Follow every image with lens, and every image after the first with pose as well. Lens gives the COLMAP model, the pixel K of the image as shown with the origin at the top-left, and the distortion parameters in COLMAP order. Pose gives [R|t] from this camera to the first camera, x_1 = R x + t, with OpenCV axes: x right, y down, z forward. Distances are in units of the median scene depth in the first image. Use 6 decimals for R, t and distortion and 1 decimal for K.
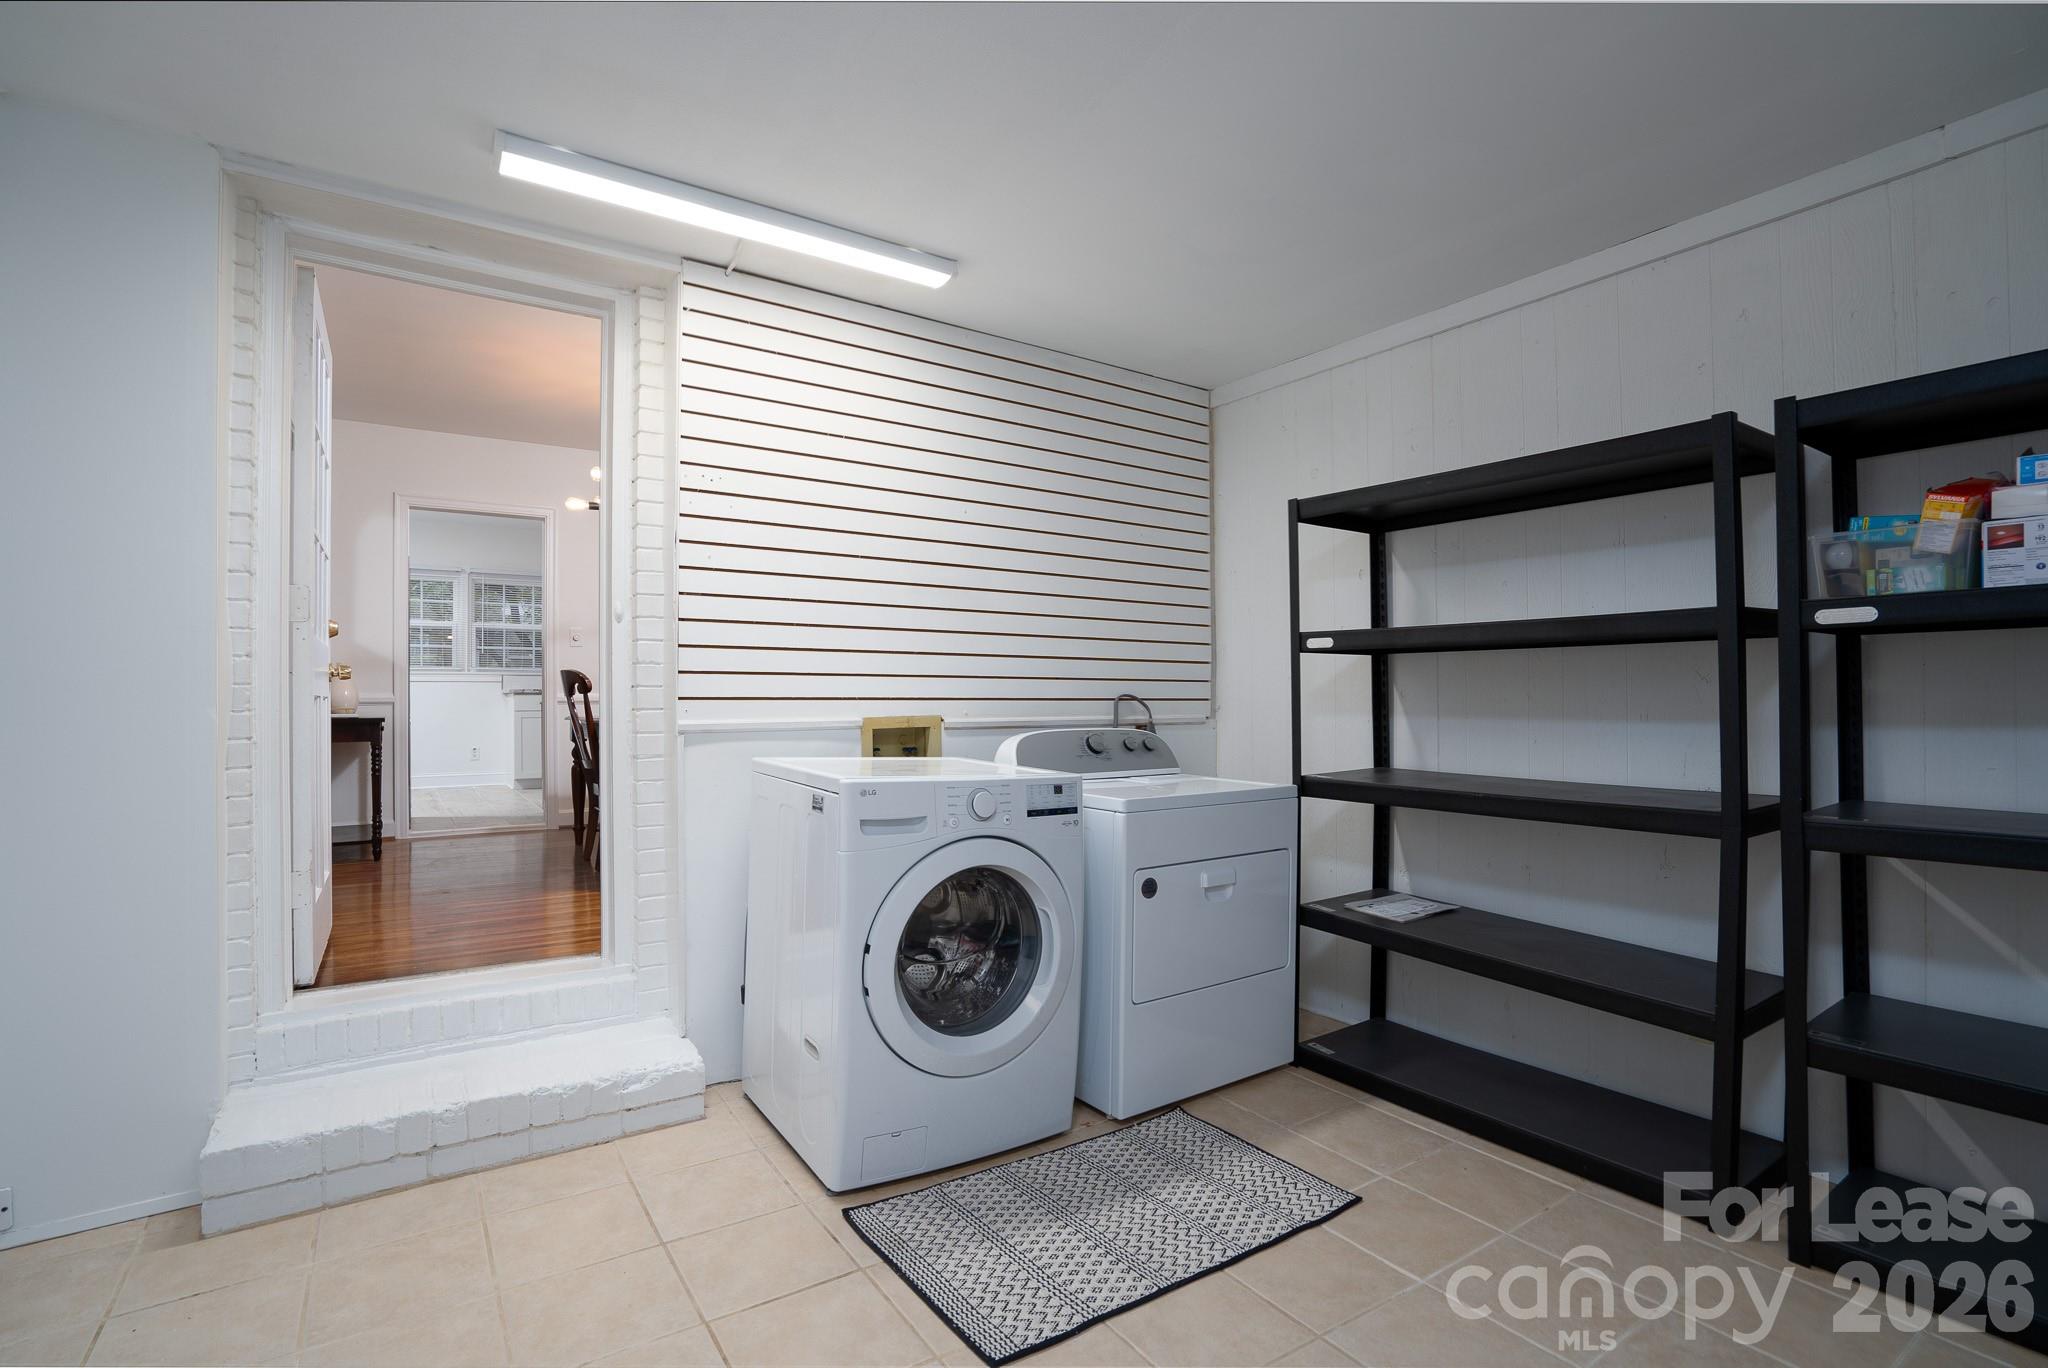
lens RADIAL K [[954.1, 0, 1019.7], [0, 954.1, 699.7], [0, 0, 1]] dist [-0.049369, 0.027061]
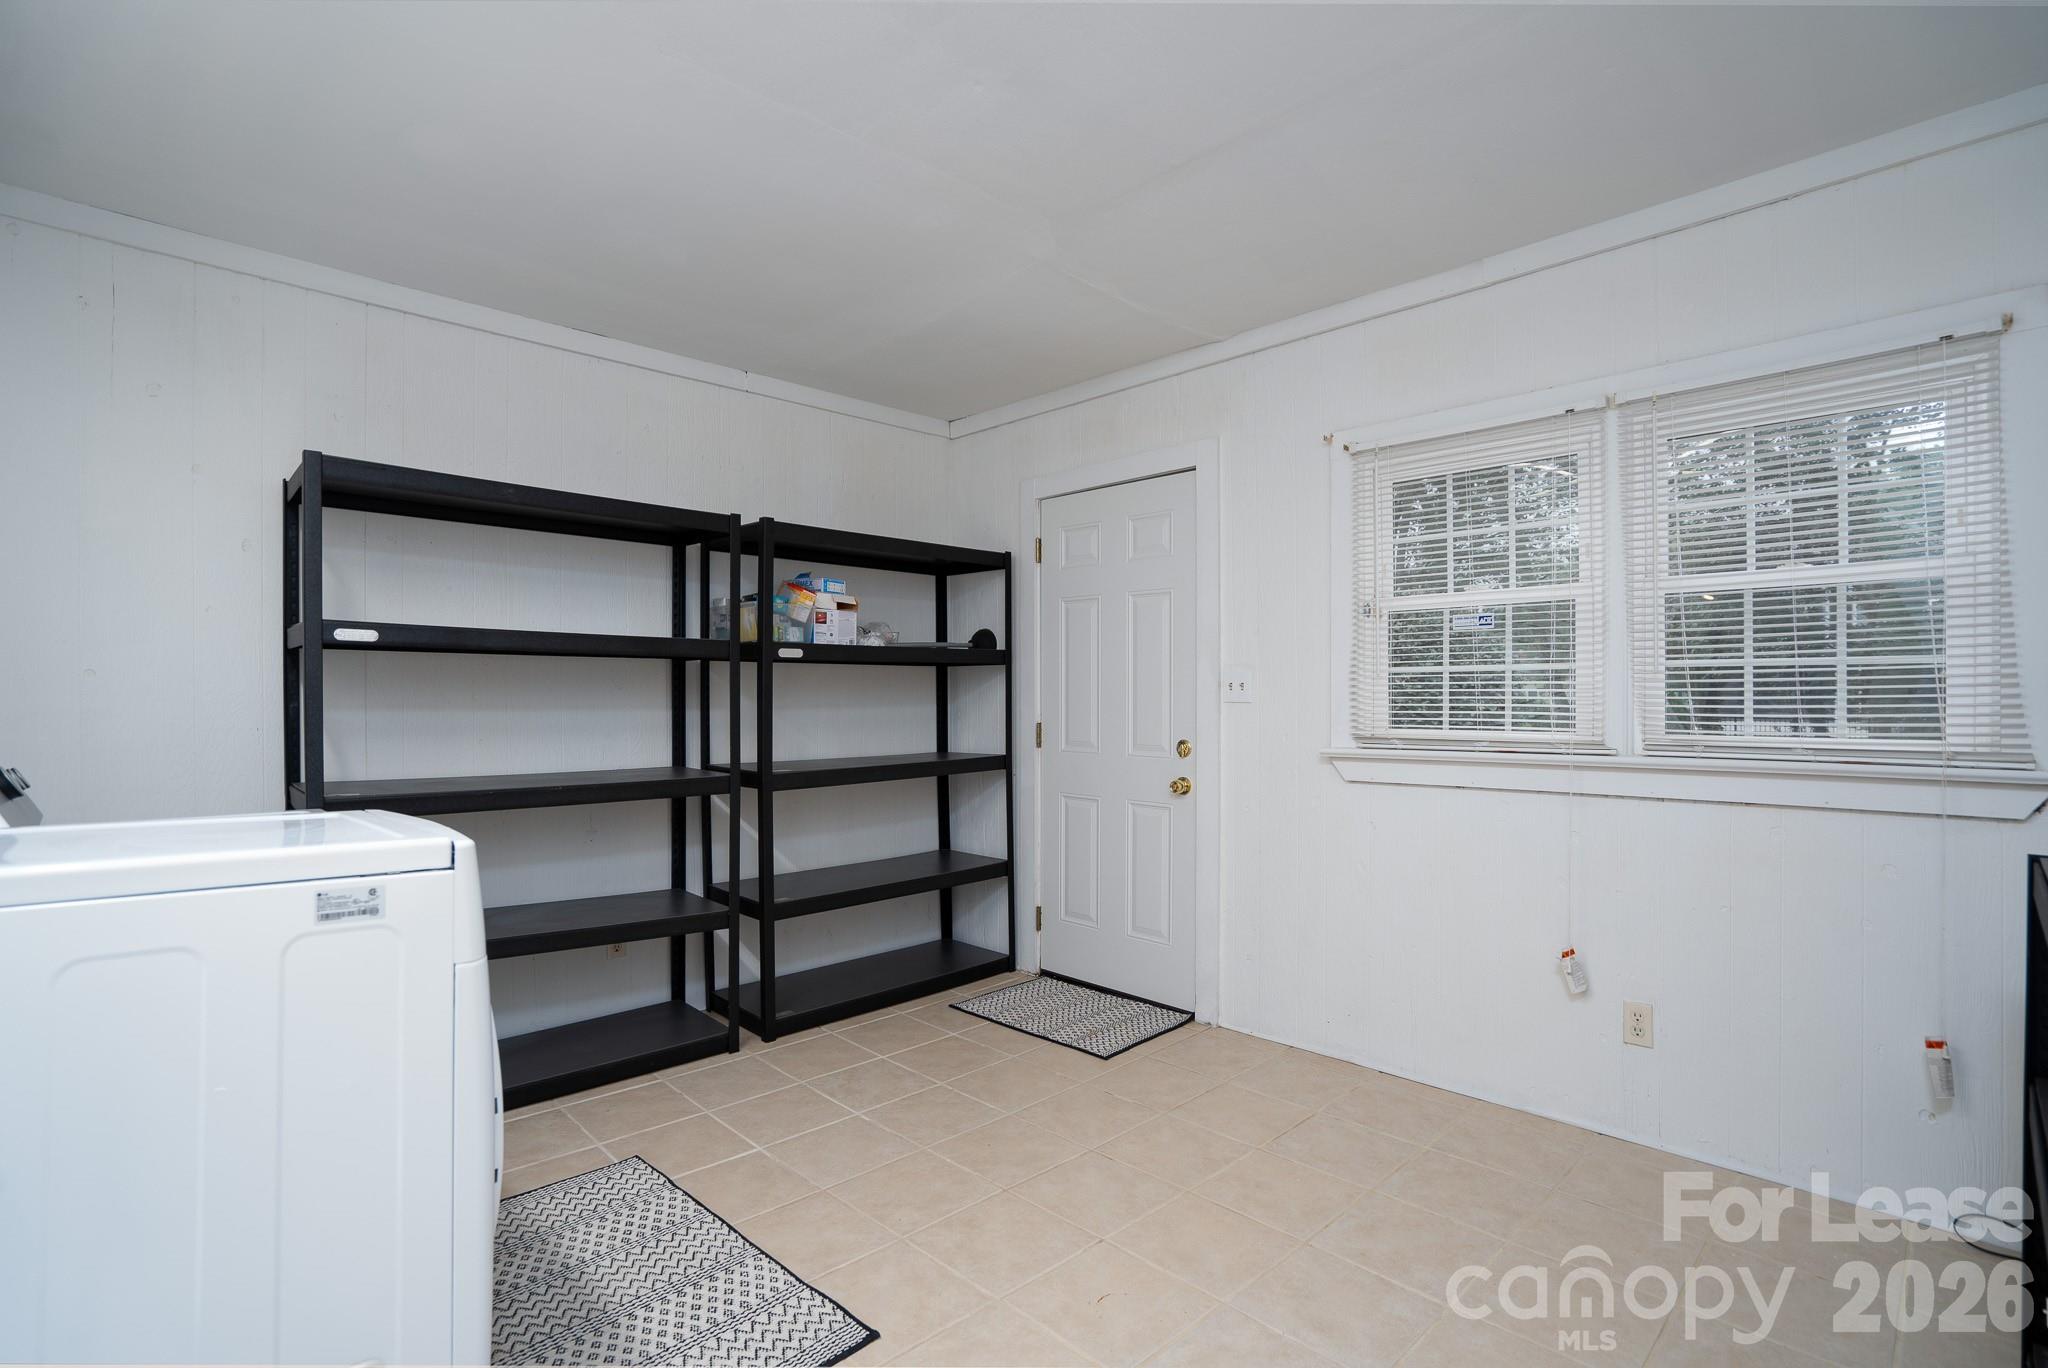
lens RADIAL K [[954.1, 0, 1019.7], [0, 954.1, 699.7], [0, 0, 1]] dist [-0.049369, 0.027061]
pose [[-0.184023, 0.006346, 0.982902, -0.825442], [0.004770, 0.999973, -0.005564, 0.001569], [-0.982910, 0.003664, -0.184048, 0.876343]]
